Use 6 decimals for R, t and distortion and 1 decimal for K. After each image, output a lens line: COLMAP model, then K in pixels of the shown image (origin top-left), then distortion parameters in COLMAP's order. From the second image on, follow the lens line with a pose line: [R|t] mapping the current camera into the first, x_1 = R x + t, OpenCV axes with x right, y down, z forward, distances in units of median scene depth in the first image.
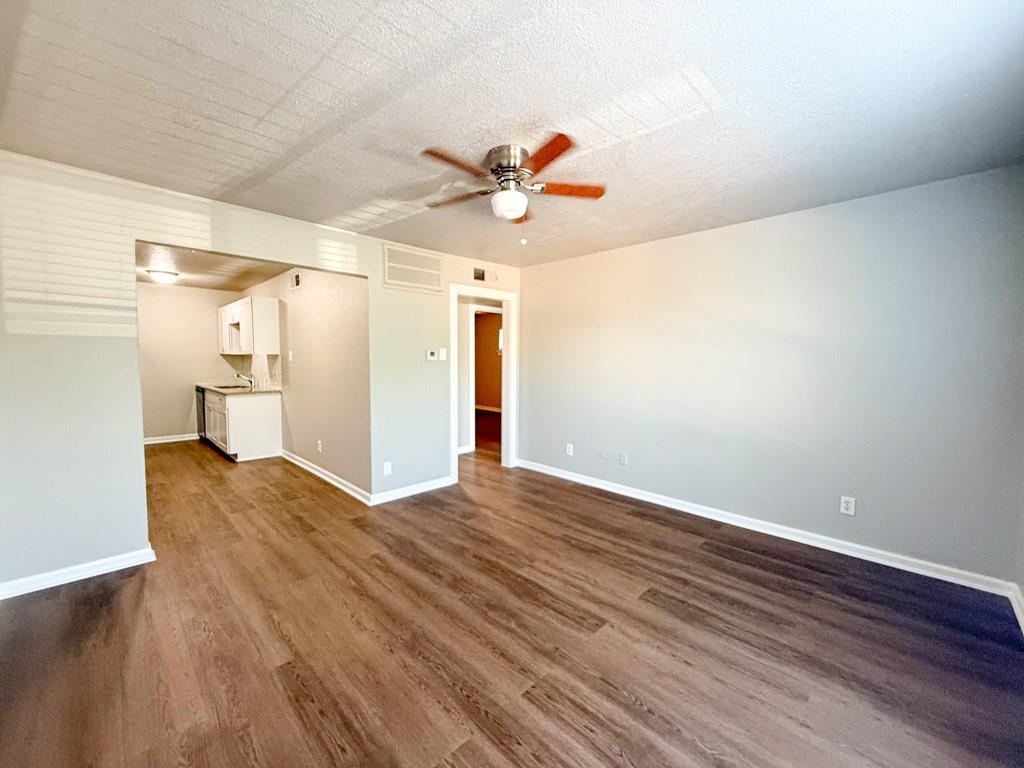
lens RADIAL K [[414.1, 0, 531.8], [0, 414.1, 382.0], [0, 0, 1]] dist [-0.000162, -0.000047]
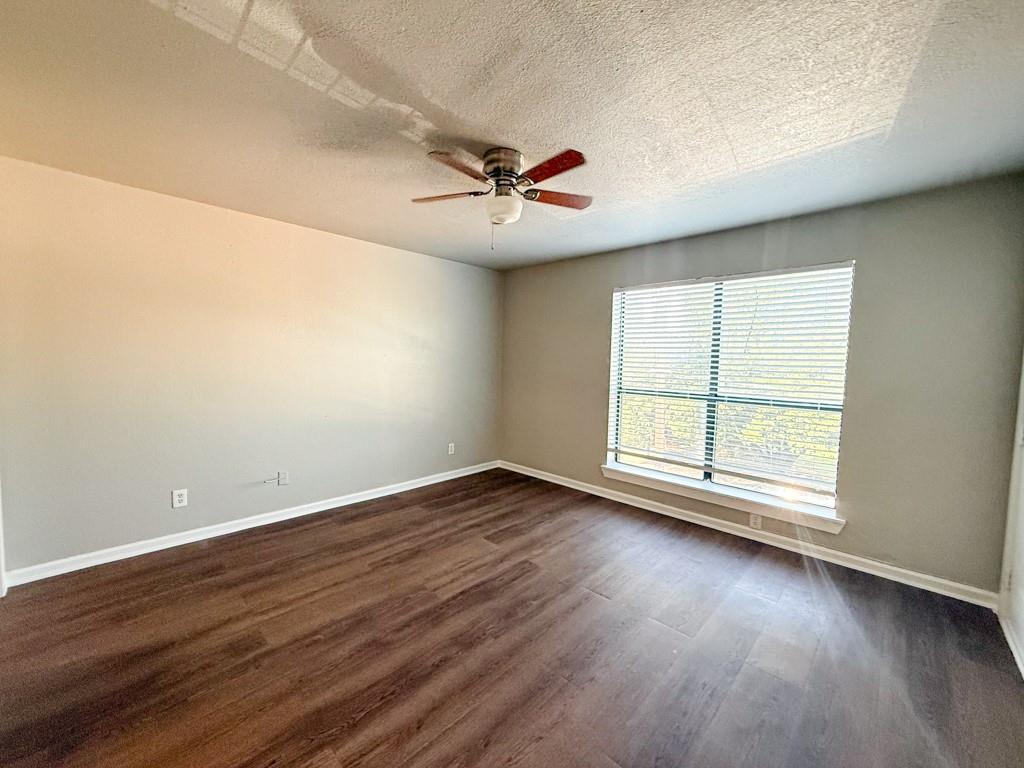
lens RADIAL K [[360.5, 0, 534.5], [0, 360.5, 379.5], [0, 0, 1]] dist [-0.000517, 0.000013]
pose [[0.024491, -0.059535, 0.997926, -0.725079], [0.034588, 0.997678, 0.058671, -0.056688], [-0.999102, 0.033079, 0.026493, 0.700532]]
